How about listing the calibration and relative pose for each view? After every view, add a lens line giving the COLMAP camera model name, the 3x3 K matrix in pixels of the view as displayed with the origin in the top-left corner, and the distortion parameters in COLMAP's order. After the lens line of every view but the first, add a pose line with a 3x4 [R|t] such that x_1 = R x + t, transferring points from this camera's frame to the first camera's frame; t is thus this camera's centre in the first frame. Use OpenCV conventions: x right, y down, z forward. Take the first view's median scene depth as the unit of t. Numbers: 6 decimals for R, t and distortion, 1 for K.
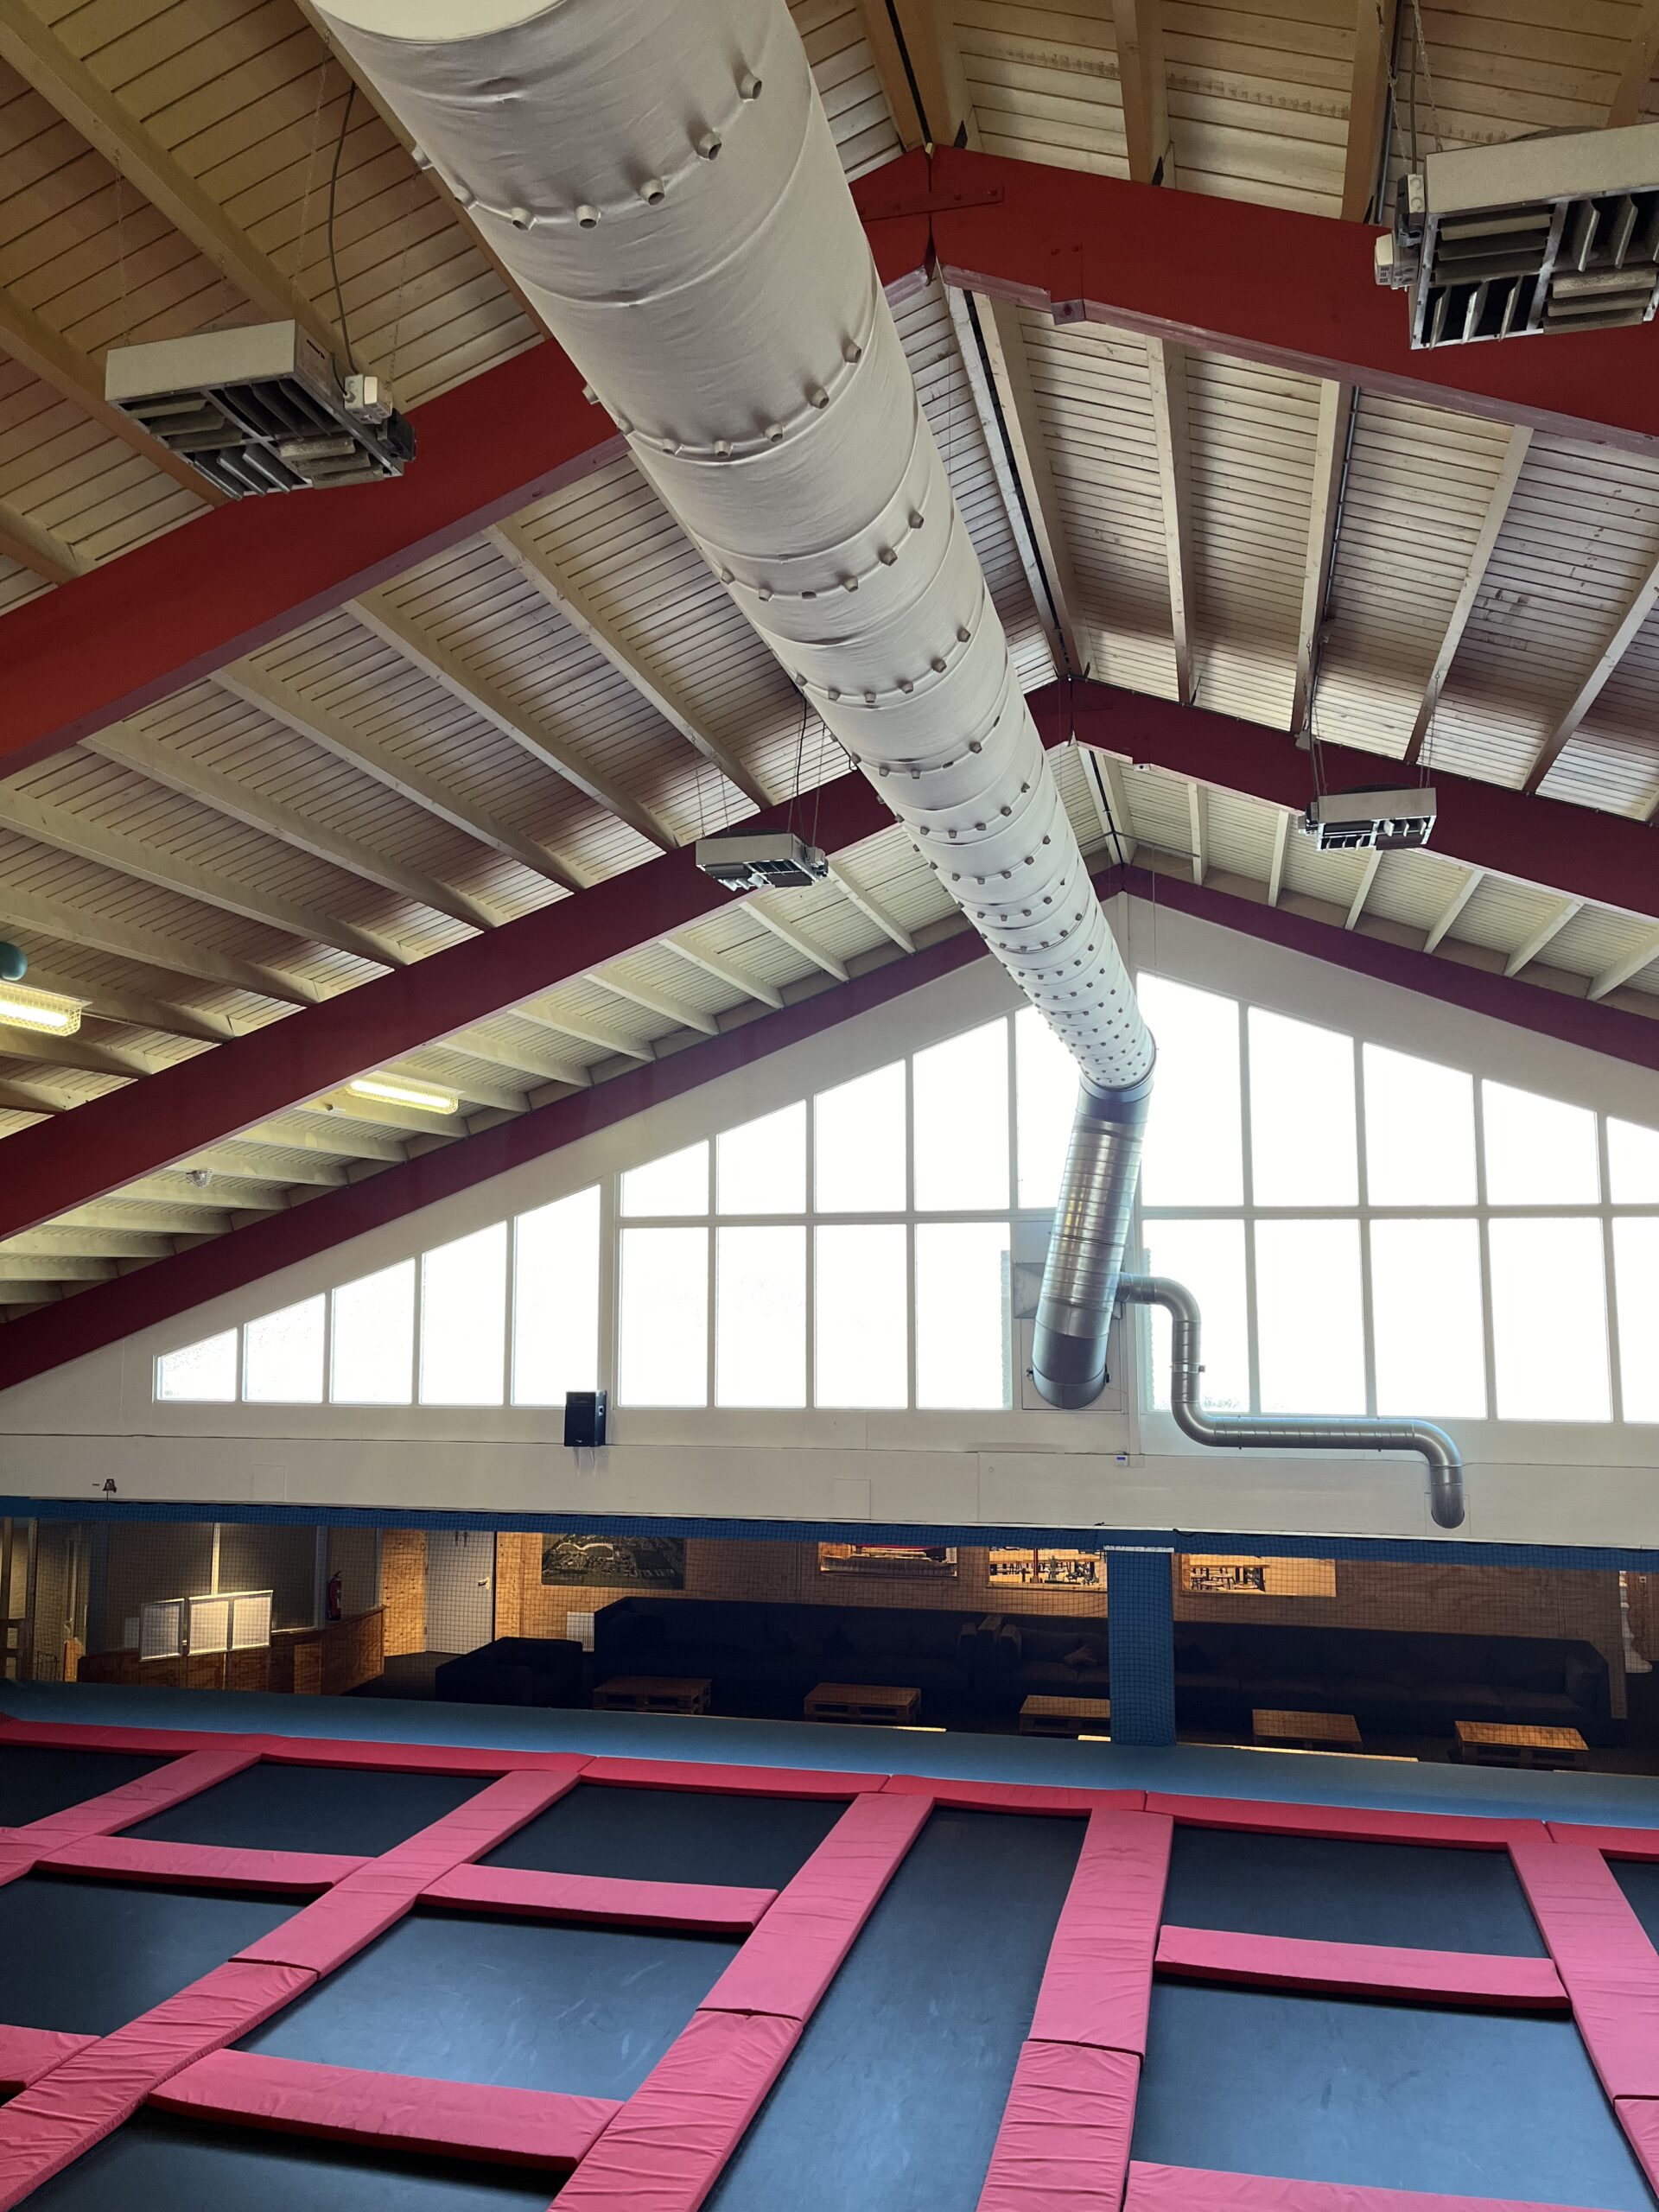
lens RADIAL K [[1678.6, 0, 829.5], [0, 1678.6, 1106.0], [0, 0, 1]] dist [0.091571, -0.000079]
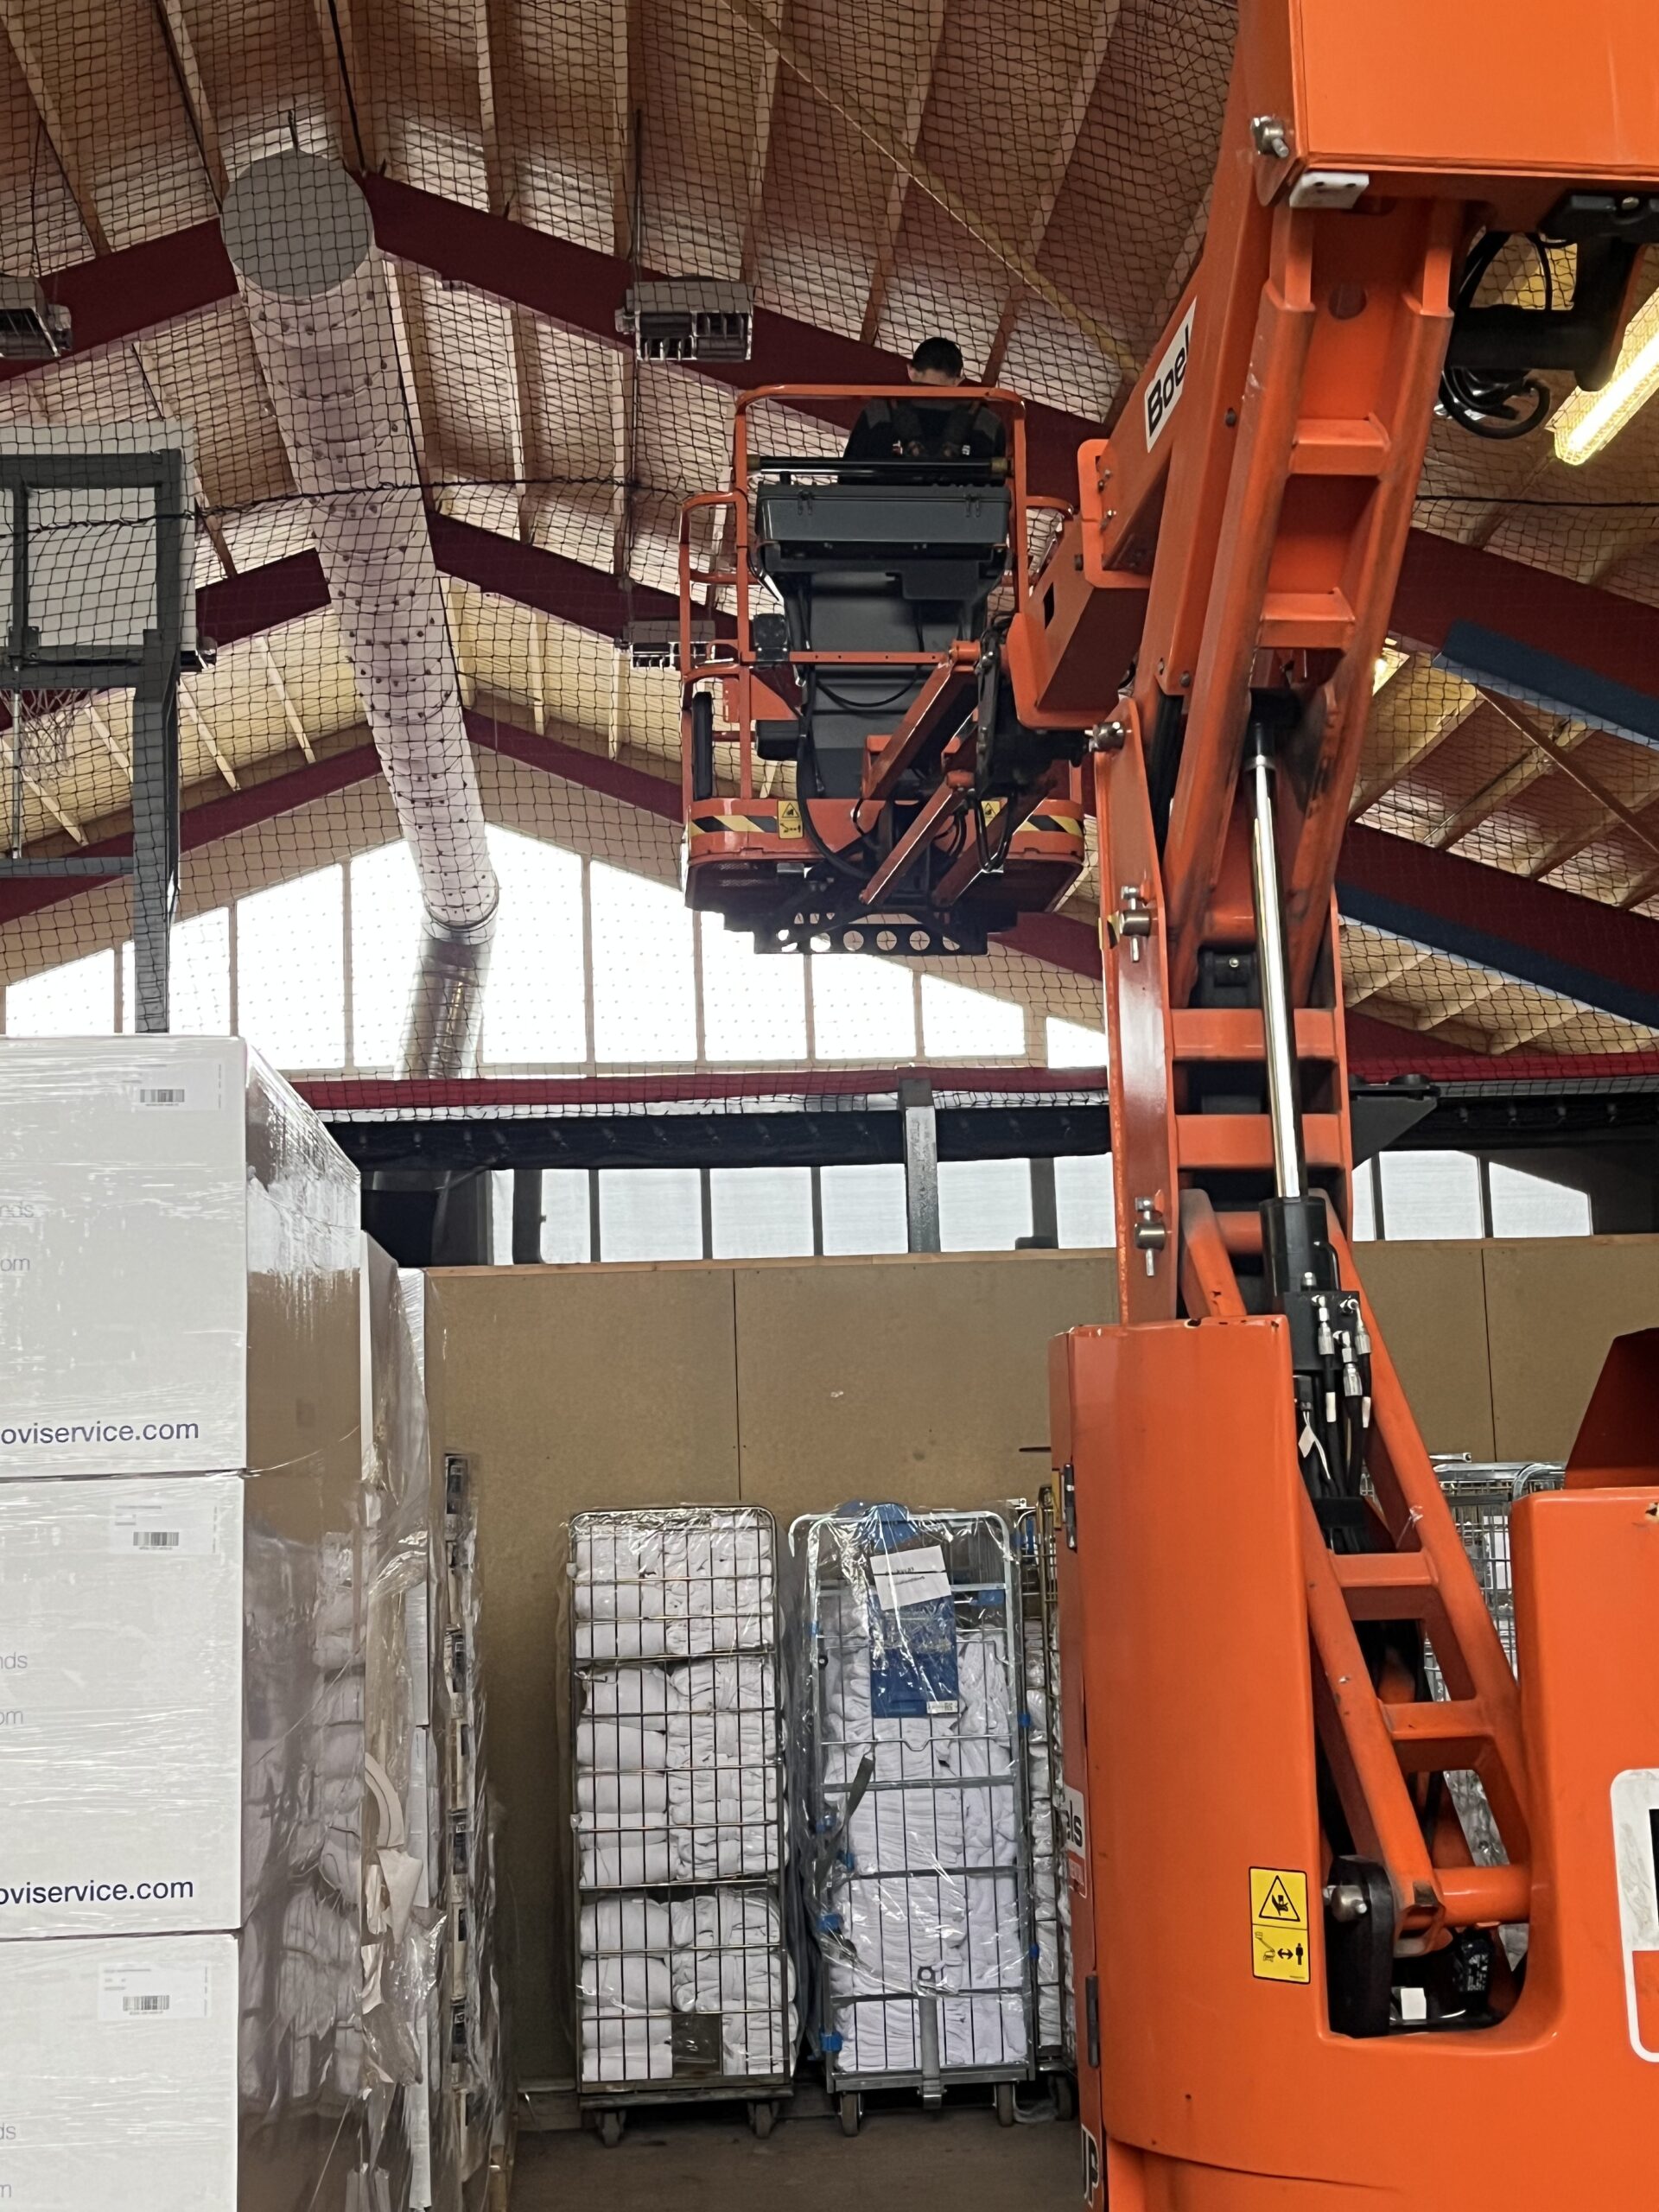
lens RADIAL K [[2719.0, 0, 829.5], [0, 2719.0, 1106.0], [0, 0, 1]] dist [0.170756, -0.001645]
pose [[0.949700, 0.010146, 0.312996, -0.183565], [0.001444, 0.999323, -0.036774, 0.225710], [-0.313157, 0.035376, 0.949042, -0.868061]]
